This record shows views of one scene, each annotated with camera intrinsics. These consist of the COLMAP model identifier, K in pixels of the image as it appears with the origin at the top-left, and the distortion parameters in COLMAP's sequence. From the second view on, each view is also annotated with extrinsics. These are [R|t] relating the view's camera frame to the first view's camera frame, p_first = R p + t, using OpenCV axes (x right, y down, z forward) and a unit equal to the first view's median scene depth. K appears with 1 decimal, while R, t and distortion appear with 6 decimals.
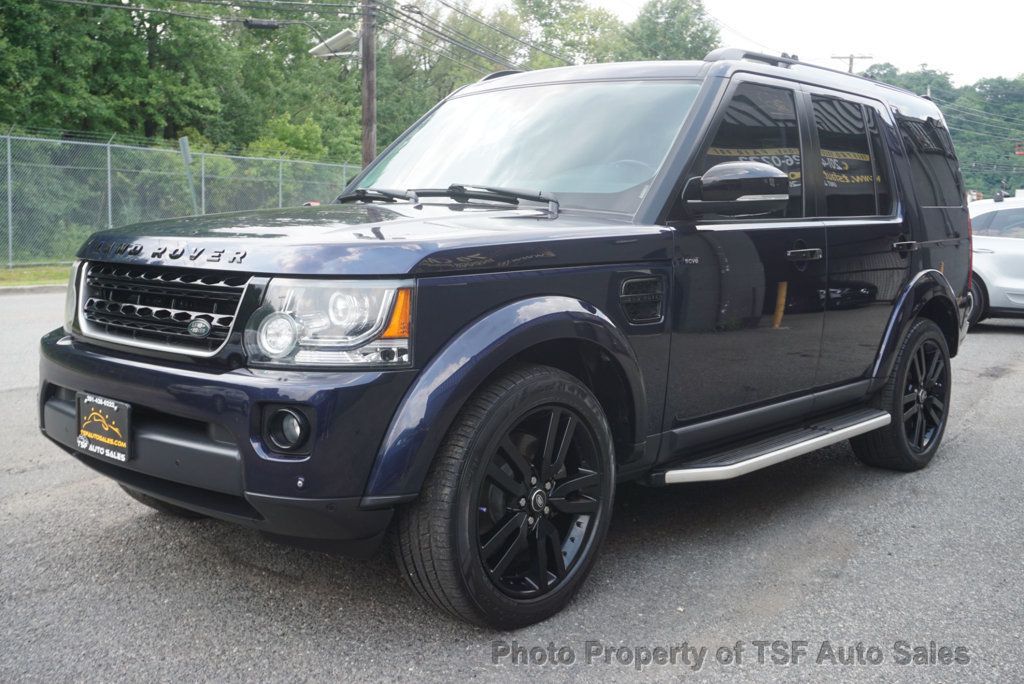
lens RADIAL K [[1099.5, 0, 507.7], [0, 1099.5, 341.4], [0, 0, 1]] dist [-0.018651, 0.000000]
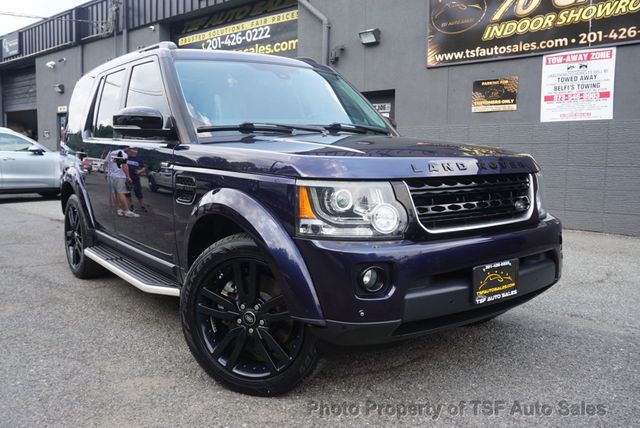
lens RADIAL K [[575.7, 0, 319.7], [0, 575.7, 212.6], [0, 0, 1]] dist [-0.068879, 0.049525]
pose [[0.187047, -0.131335, 0.973532, -1.195577], [0.113855, 0.987242, 0.111309, -0.136336], [-0.975731, 0.090022, 0.199614, 1.082533]]
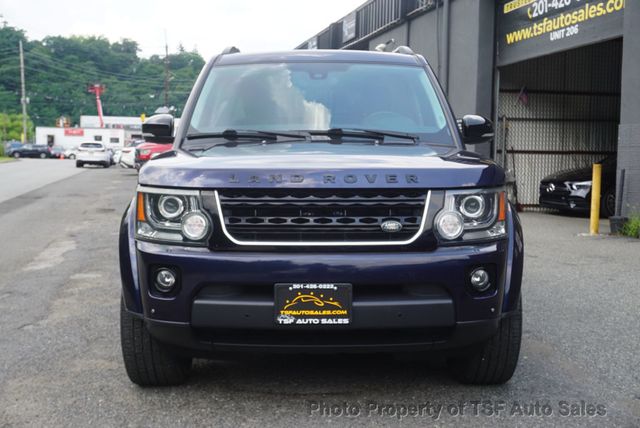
lens RADIAL K [[813.8, 0, 320.2], [0, 813.8, 218.3], [0, 0, 1]] dist [0.030071, 0.000000]
pose [[0.755938, -0.081938, 0.649495, -1.042086], [0.090455, 0.995693, 0.020334, -0.052857], [-0.648363, 0.043379, 0.760094, 0.196387]]
